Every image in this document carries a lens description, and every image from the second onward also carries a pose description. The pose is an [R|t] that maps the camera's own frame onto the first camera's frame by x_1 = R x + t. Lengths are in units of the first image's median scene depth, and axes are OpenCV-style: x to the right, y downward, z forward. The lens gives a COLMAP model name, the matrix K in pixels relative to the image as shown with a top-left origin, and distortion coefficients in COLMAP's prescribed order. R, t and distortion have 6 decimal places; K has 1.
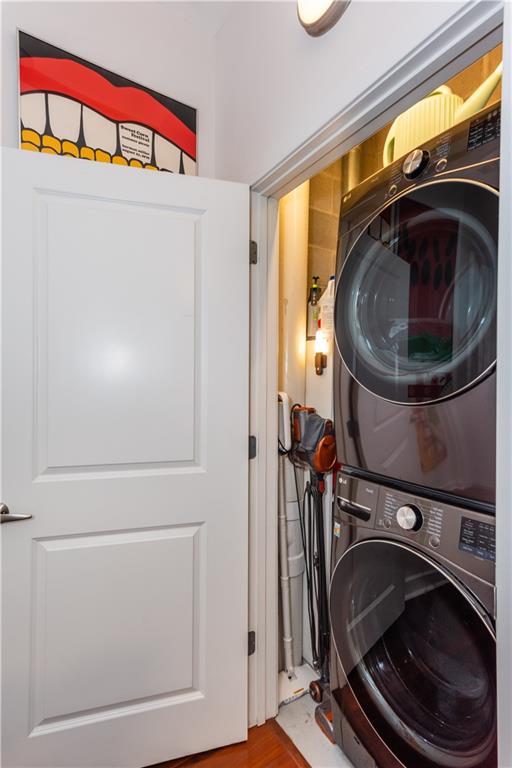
lens RADIAL K [[372.8, 0, 250.6], [0, 372.8, 384.0], [0, 0, 1]] dist [0.024066, -0.002822]
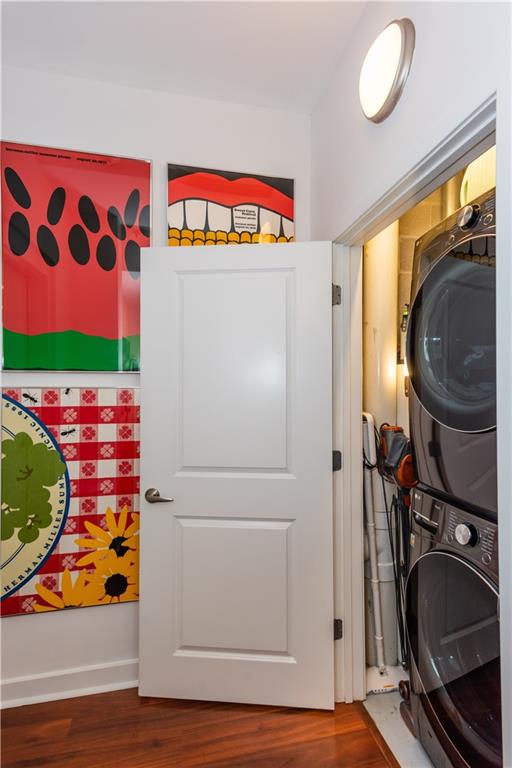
lens RADIAL K [[372.8, 0, 257.5], [0, 372.8, 385.7], [0, 0, 1]] dist [0.024066, -0.002822]
pose [[0.941806, -0.006112, -0.336100, 0.167178], [0.001950, 0.999917, -0.012722, -0.052143], [0.336150, 0.011326, 0.941740, -0.195253]]
